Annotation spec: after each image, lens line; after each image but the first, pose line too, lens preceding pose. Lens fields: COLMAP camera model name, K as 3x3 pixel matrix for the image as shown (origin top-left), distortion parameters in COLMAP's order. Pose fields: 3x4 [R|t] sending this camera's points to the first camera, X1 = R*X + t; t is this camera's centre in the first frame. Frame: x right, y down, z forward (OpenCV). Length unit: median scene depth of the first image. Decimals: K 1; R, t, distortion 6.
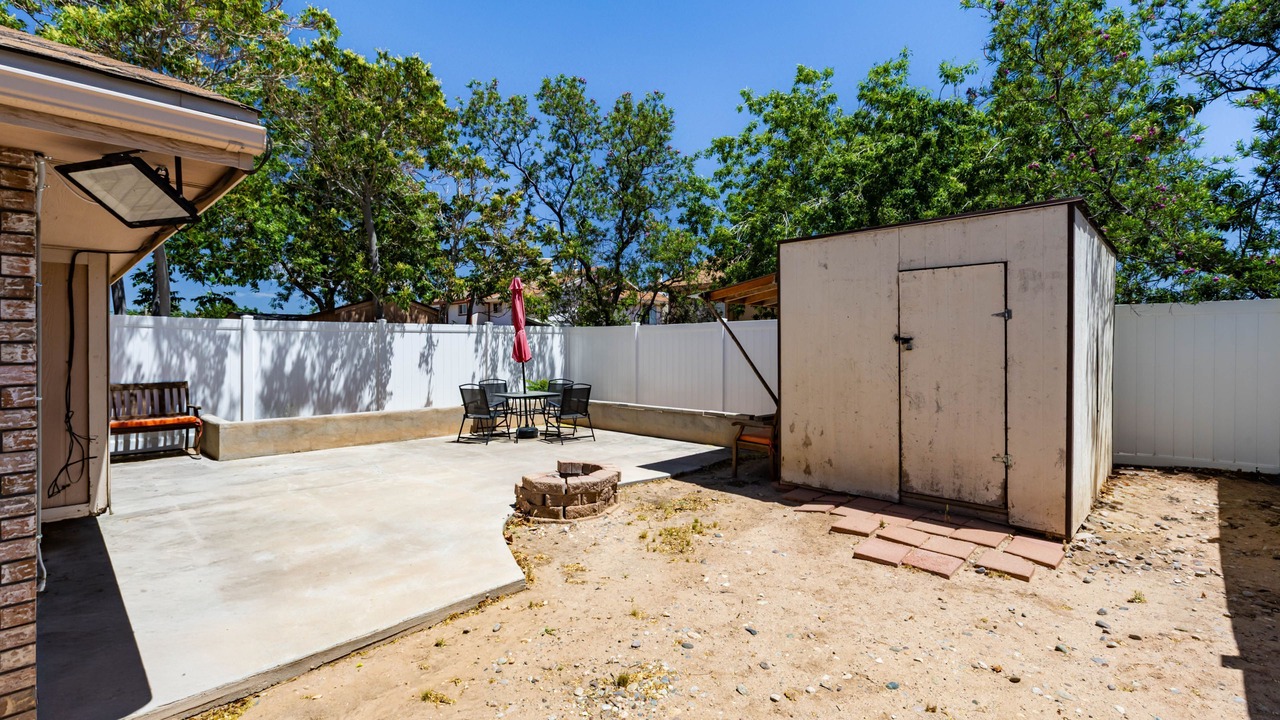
lens RADIAL K [[574.7, 0, 640.0], [0, 574.7, 360.0], [0, 0, 1]] dist [0.009636, 0.000095]
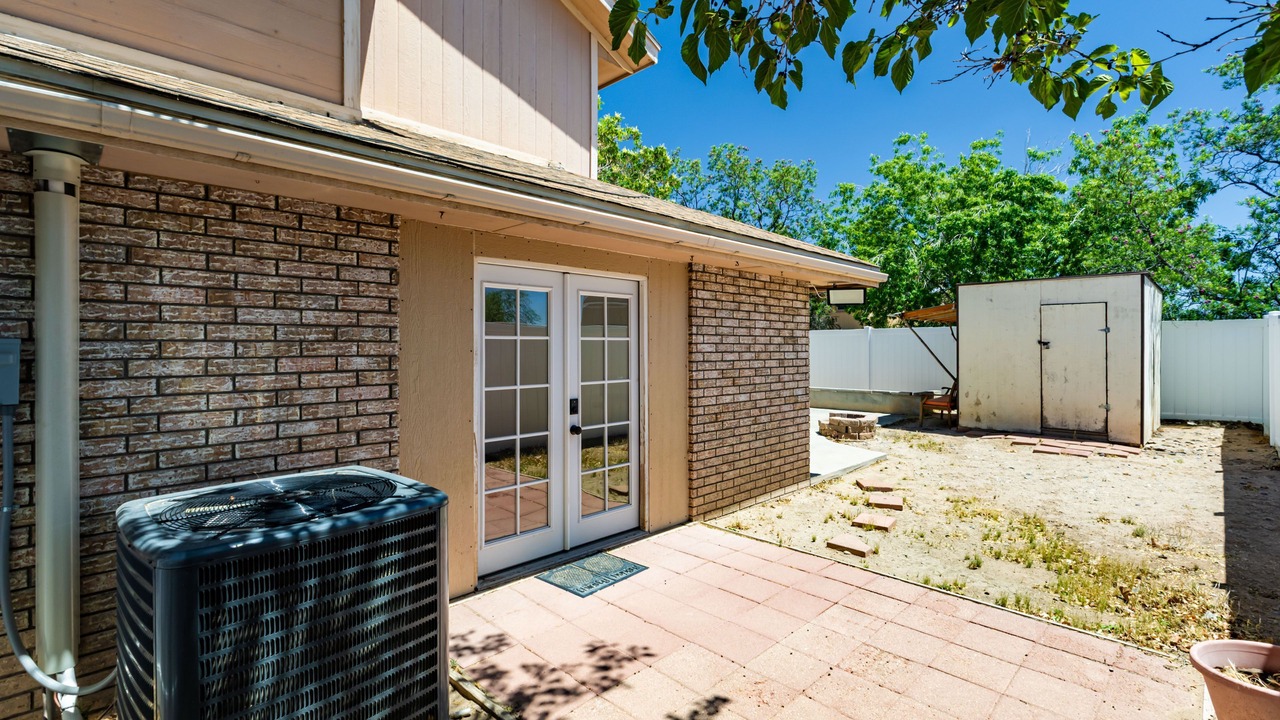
lens RADIAL K [[570.0, 0, 638.9], [0, 570.0, 354.5], [0, 0, 1]] dist [0.000087, -0.000085]
pose [[0.999362, 0.004317, -0.035464, -0.657710], [-0.004630, 0.999951, -0.008748, 0.019229], [0.035424, 0.008907, 0.999333, -0.728671]]
